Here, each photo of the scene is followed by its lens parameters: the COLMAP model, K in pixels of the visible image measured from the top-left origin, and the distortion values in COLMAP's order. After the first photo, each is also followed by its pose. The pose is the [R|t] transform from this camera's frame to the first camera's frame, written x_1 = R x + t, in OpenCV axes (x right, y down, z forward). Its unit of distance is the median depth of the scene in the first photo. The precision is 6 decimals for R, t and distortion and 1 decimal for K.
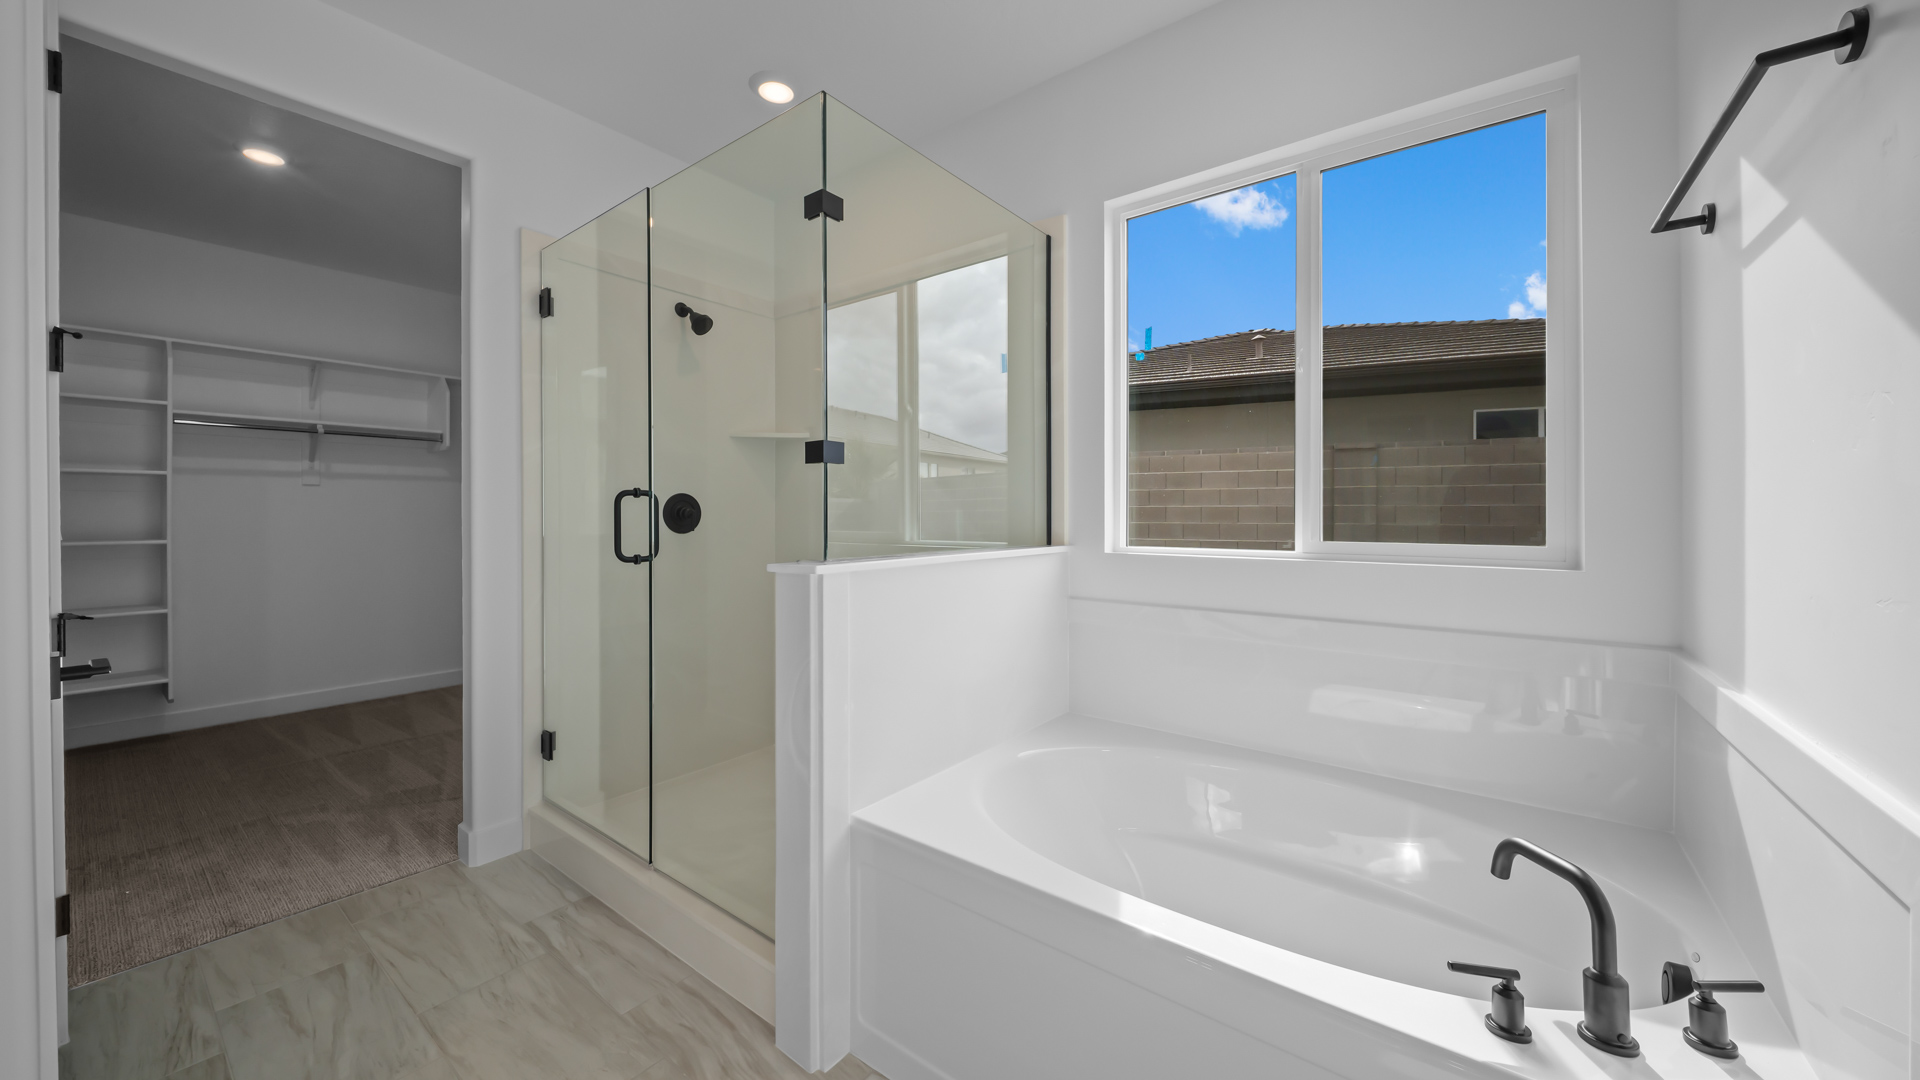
lens RADIAL K [[675.0, 0, 960.1], [0, 675.0, 518.0], [0, 0, 1]] dist [-0.000447, -0.002518]
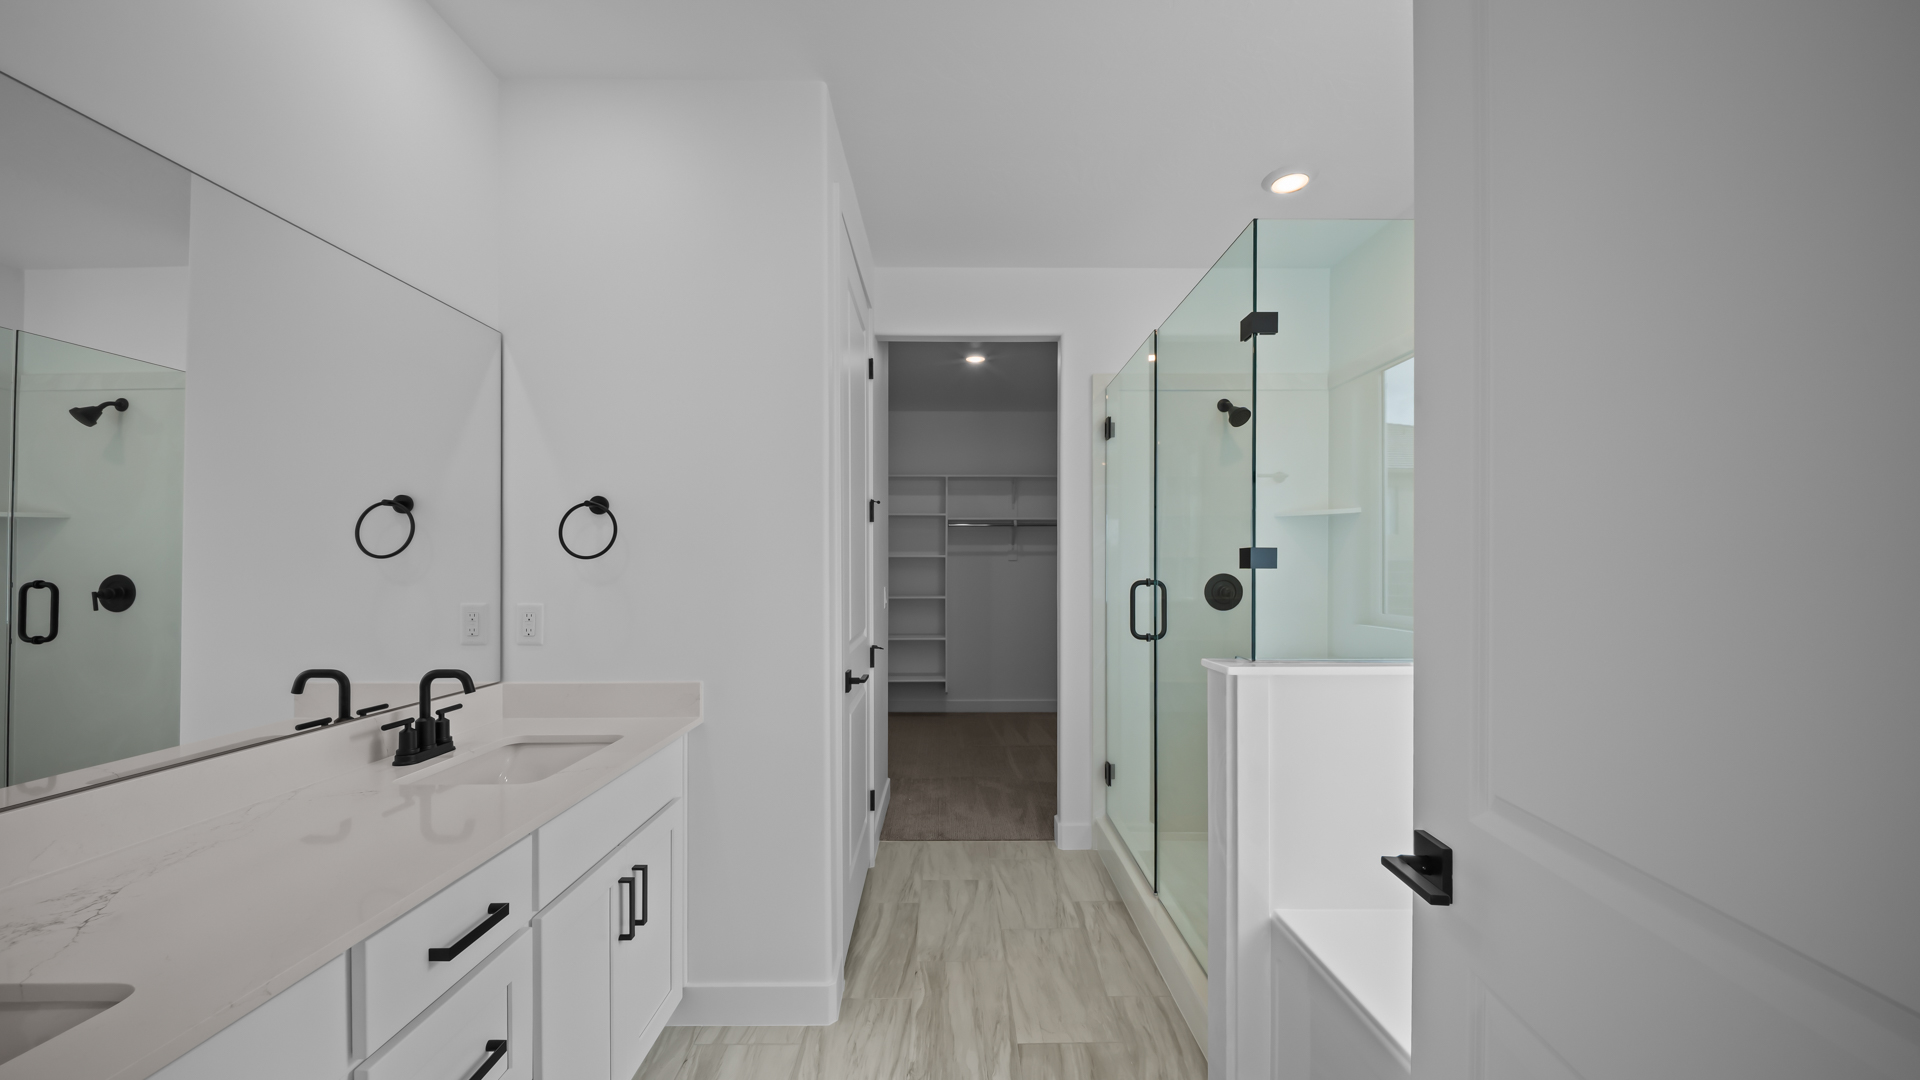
lens RADIAL K [[672.3, 0, 963.2], [0, 672.3, 571.5], [0, 0, 1]] dist [-0.003635, -0.000327]
pose [[0.624201, 0.005549, -0.781244, 0.256483], [-0.005973, 0.999979, 0.002330, -0.058048], [0.781241, 0.003211, 0.624222, -0.012770]]
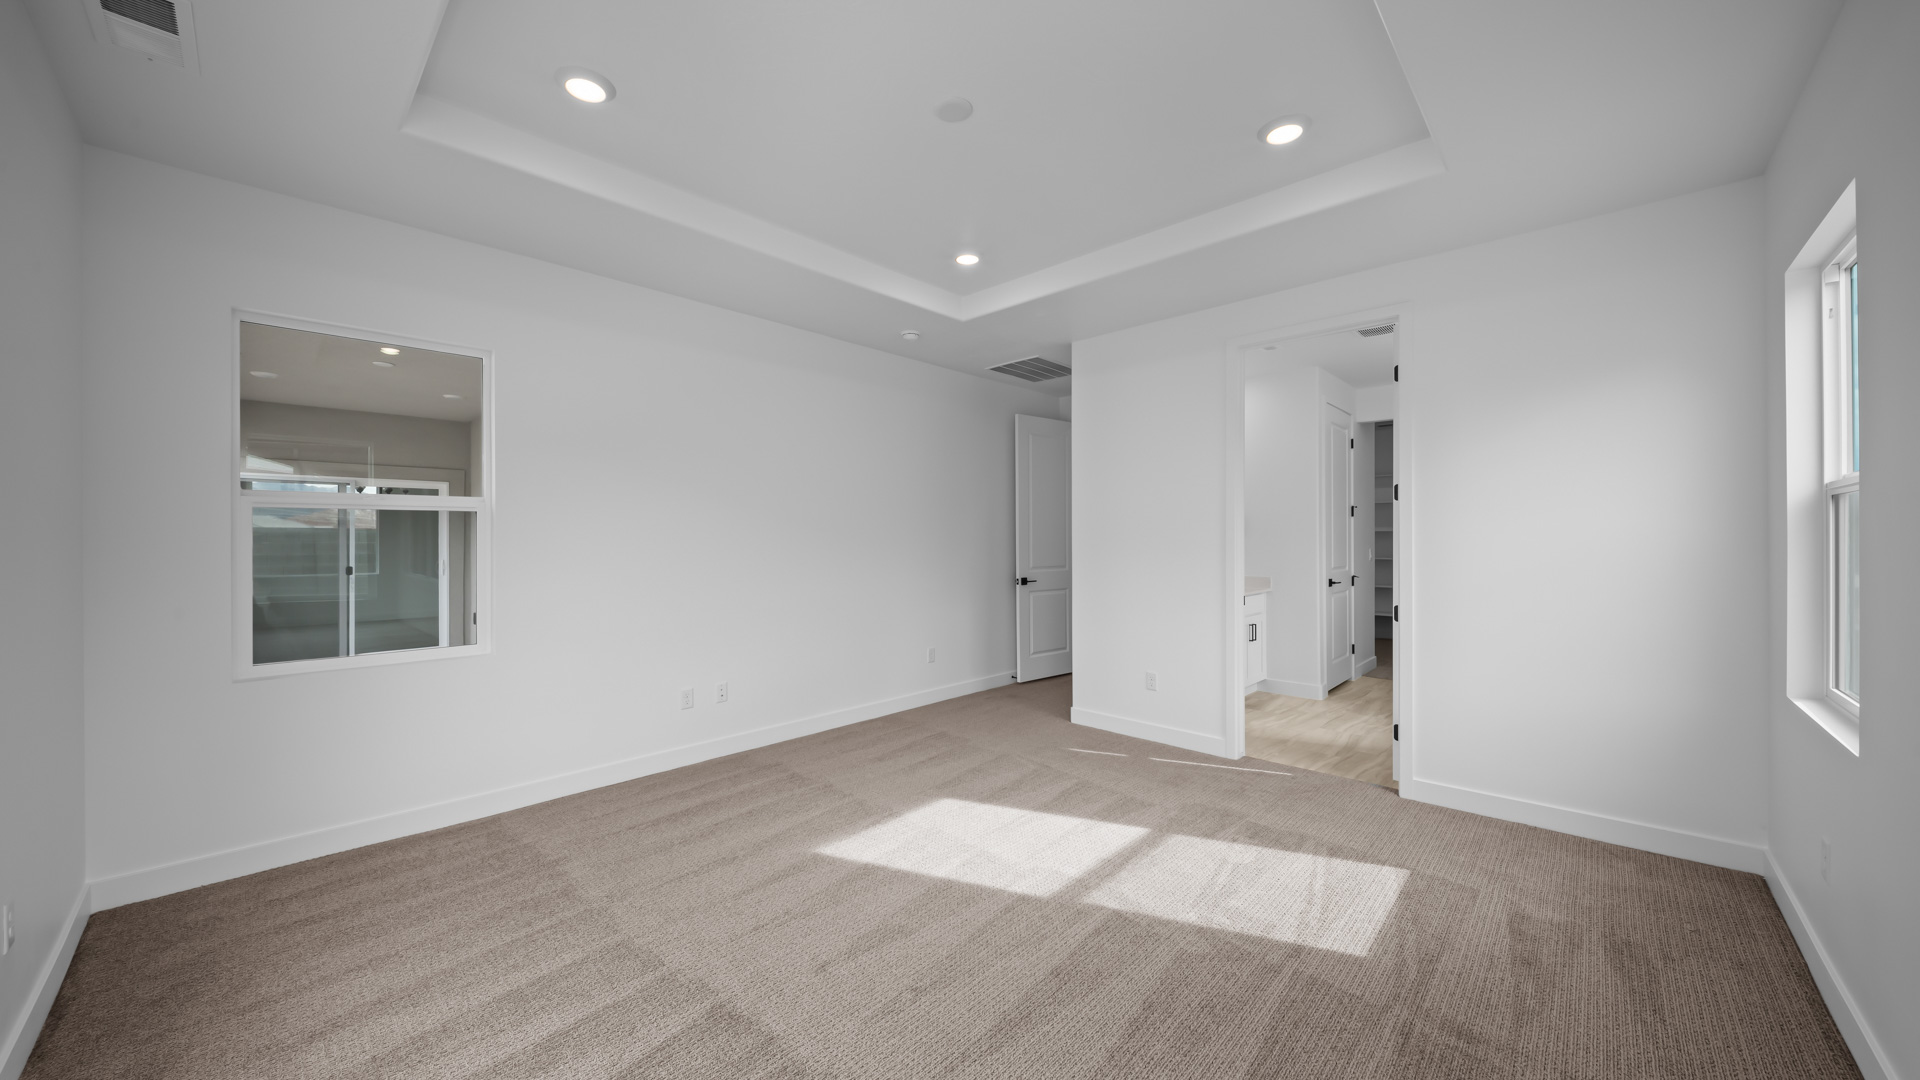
lens RADIAL K [[671.1, 0, 956.4], [0, 671.1, 533.6], [0, 0, 1]] dist [0.000487, -0.008752]
pose [[-0.100267, 0.000862, -0.994960, 2.088909], [-0.006573, 0.999977, 0.001529, -0.068637], [0.994939, 0.006693, -0.100259, -0.693276]]
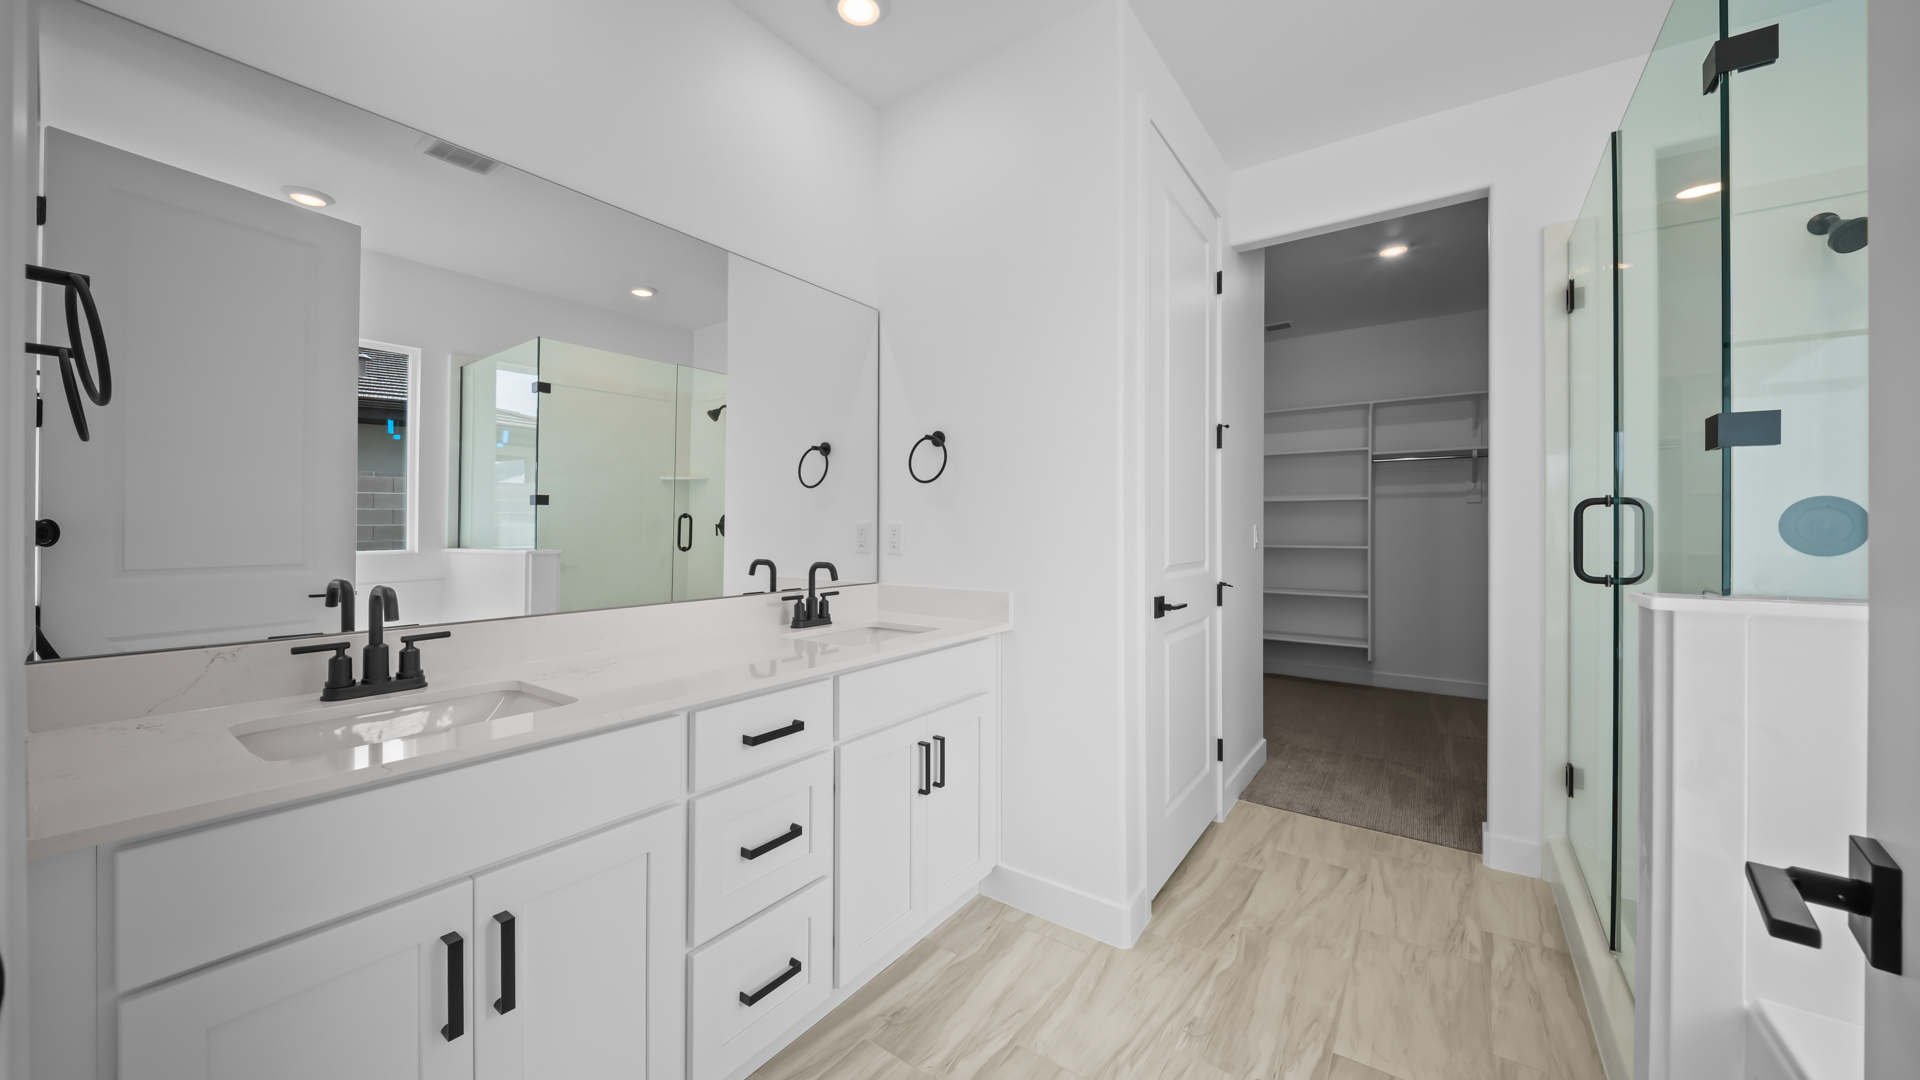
lens RADIAL K [[671.1, 0, 956.4], [0, 671.1, 533.6], [0, 0, 1]] dist [0.000487, -0.008752]
pose [[0.032010, 0.007686, -0.999458, 0.320651], [-0.007749, 0.999942, 0.007442, 0.003477], [0.999458, 0.007507, 0.032067, 0.168046]]
